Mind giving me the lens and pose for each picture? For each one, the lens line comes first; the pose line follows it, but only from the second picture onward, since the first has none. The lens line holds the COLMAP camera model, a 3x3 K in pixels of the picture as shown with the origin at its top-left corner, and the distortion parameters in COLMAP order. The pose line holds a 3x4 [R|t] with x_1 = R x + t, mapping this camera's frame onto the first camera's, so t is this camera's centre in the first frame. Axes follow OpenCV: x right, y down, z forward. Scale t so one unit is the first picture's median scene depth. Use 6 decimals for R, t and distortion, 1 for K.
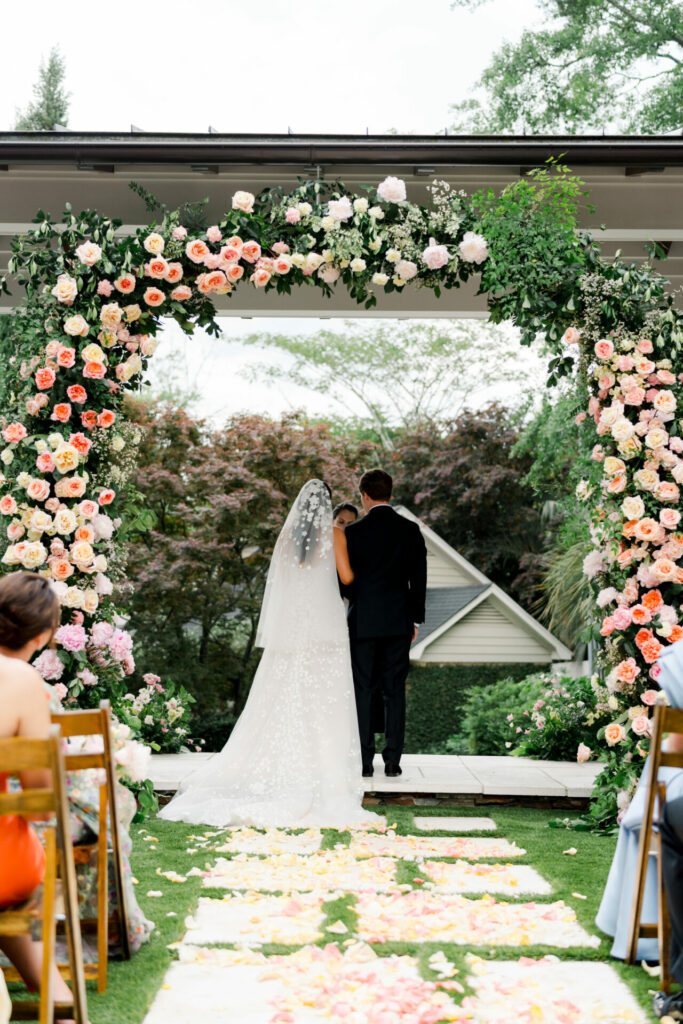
lens RADIAL K [[1474.2, 0, 341.5], [0, 1474.2, 512.0], [0, 0, 1]] dist [0.007929, 0.003500]
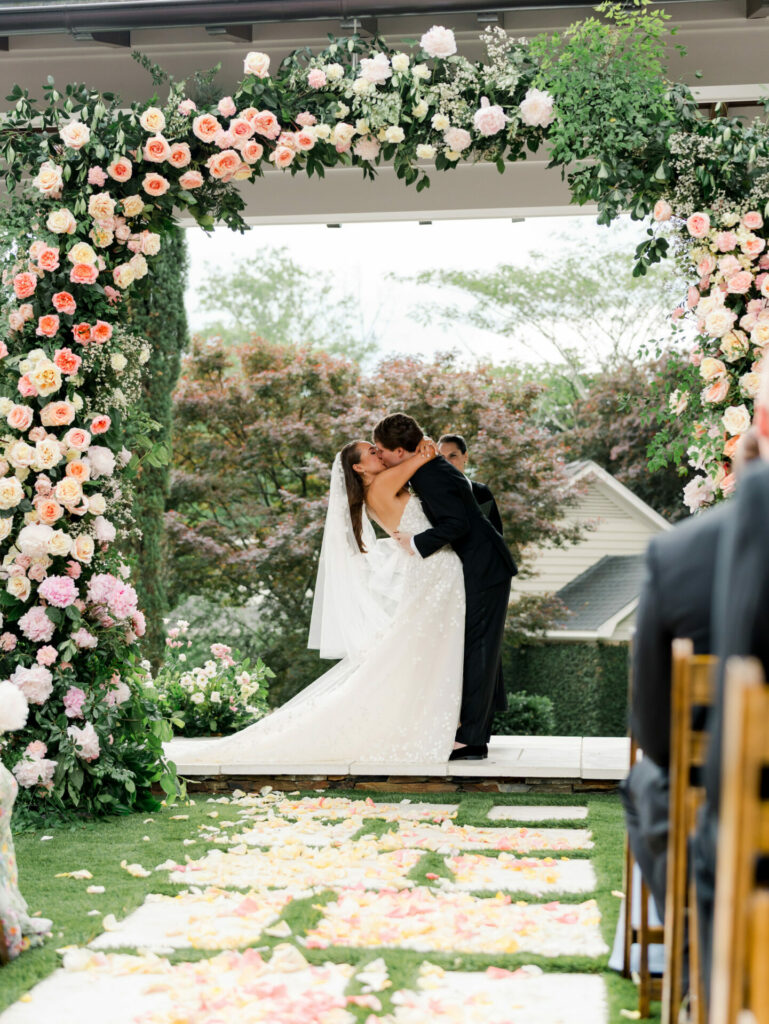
lens RADIAL K [[1658.7, 0, 384.5], [0, 1658.7, 512.0], [0, 0, 1]] dist [-0.005785, 0.044232]
pose [[0.993857, -0.020457, -0.108760, 0.100612], [0.022399, 0.999610, 0.016664, 0.026988], [0.108377, -0.018998, 0.993928, 0.075908]]
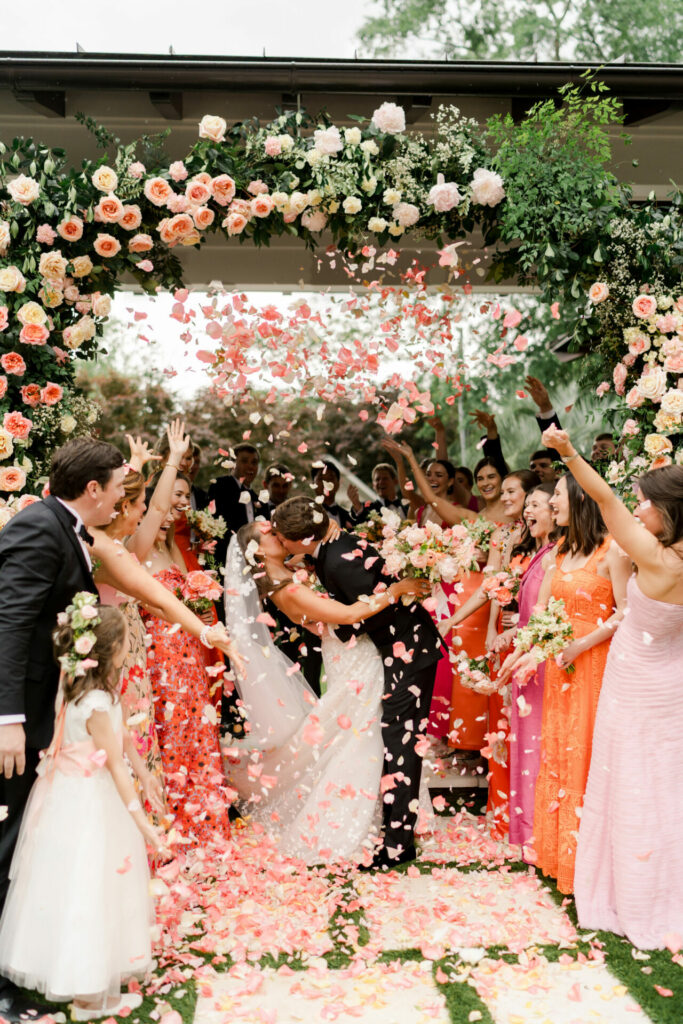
lens RADIAL K [[987.6, 0, 341.5], [0, 987.6, 512.0], [0, 0, 1]] dist [-0.013143, 0.000804]
pose [[0.997512, -0.017640, 0.068255, -0.035840], [0.013435, 0.998012, 0.061572, -0.028683], [-0.069205, -0.060502, 0.995766, 0.429745]]
